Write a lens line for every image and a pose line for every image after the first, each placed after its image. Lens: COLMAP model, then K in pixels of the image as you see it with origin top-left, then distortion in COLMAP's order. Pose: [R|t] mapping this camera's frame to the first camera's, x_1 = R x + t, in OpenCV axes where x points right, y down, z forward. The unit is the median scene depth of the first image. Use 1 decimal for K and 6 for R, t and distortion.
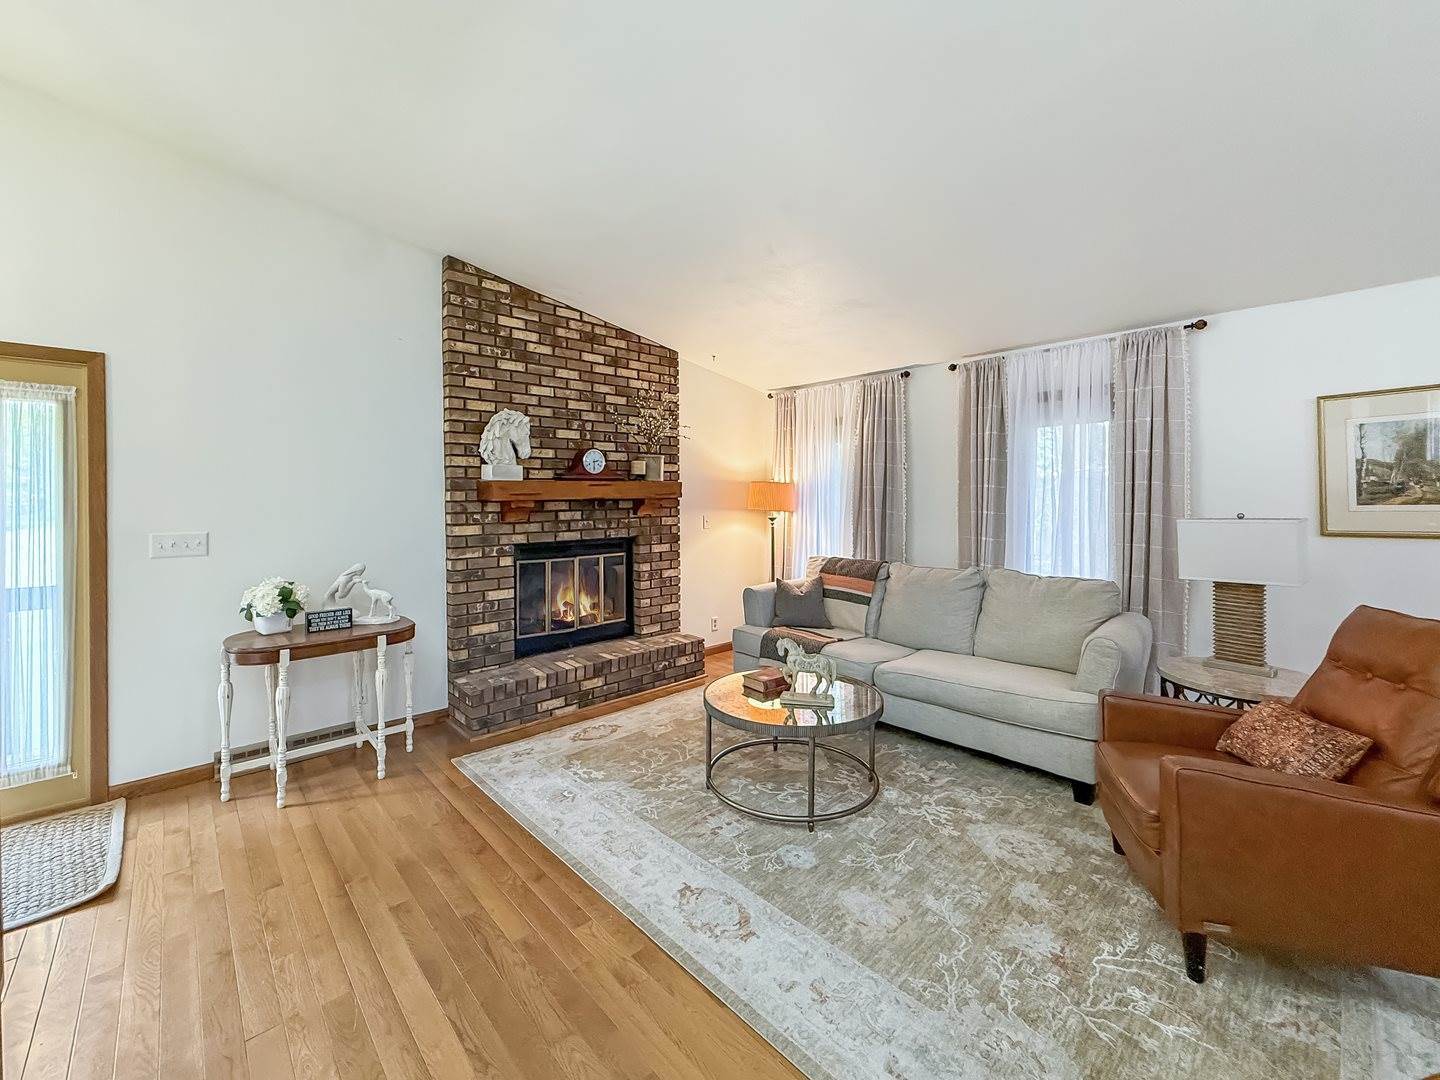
lens RADIAL K [[600.7, 0, 715.2], [0, 600.7, 537.5], [0, 0, 1]] dist [-0.001110, -0.000050]
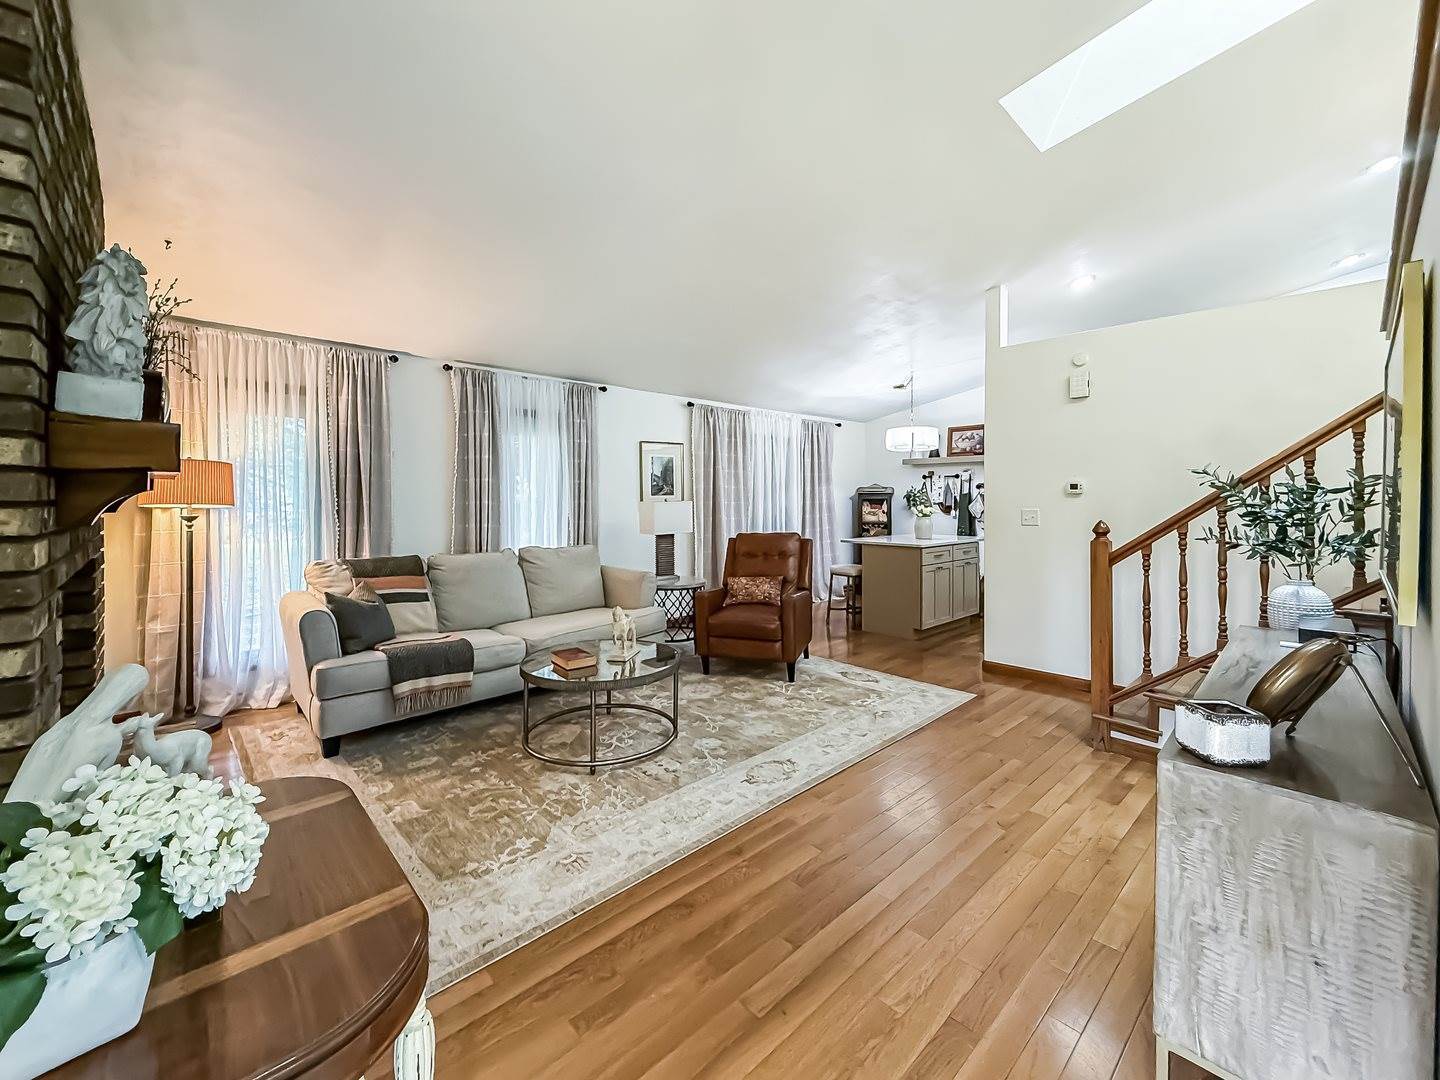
lens RADIAL K [[600.7, 0, 715.2], [0, 600.7, 537.5], [0, 0, 1]] dist [-0.001110, -0.000050]
pose [[-0.015720, -0.060475, 0.998046, -1.057825], [0.067623, 0.995820, 0.061405, -0.022198], [-0.997587, 0.068456, -0.011565, 0.841683]]
